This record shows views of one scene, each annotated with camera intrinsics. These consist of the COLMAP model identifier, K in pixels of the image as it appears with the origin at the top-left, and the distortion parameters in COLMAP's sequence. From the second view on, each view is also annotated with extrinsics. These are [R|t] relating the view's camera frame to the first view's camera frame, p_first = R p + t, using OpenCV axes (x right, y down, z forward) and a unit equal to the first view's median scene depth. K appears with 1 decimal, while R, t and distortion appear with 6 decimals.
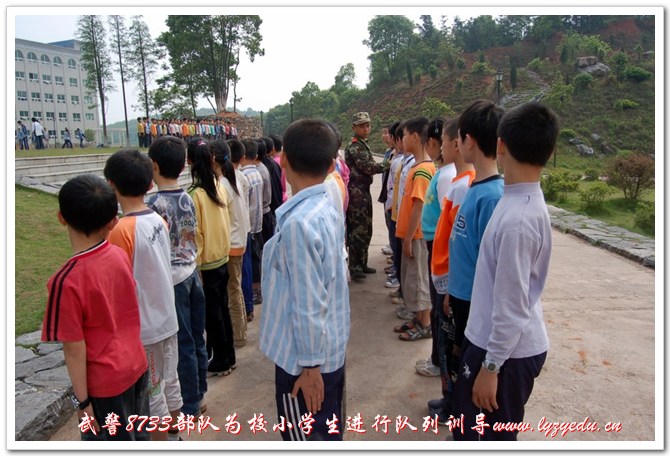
lens RADIAL K [[607.8, 0, 335.0], [0, 607.8, 228.0], [0, 0, 1]] dist [-0.012547, -0.012615]
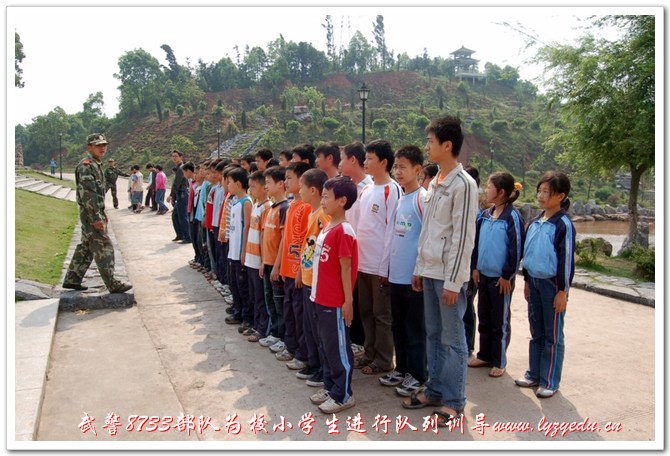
lens RADIAL K [[662.6, 0, 335.0], [0, 662.6, 228.0], [0, 0, 1]] dist [0.010681, 0.007371]
pose [[0.926377, -0.007552, 0.376522, -0.035236], [0.027315, 0.998513, -0.047176, 0.031612], [-0.375606, 0.053987, 0.925206, -0.224986]]
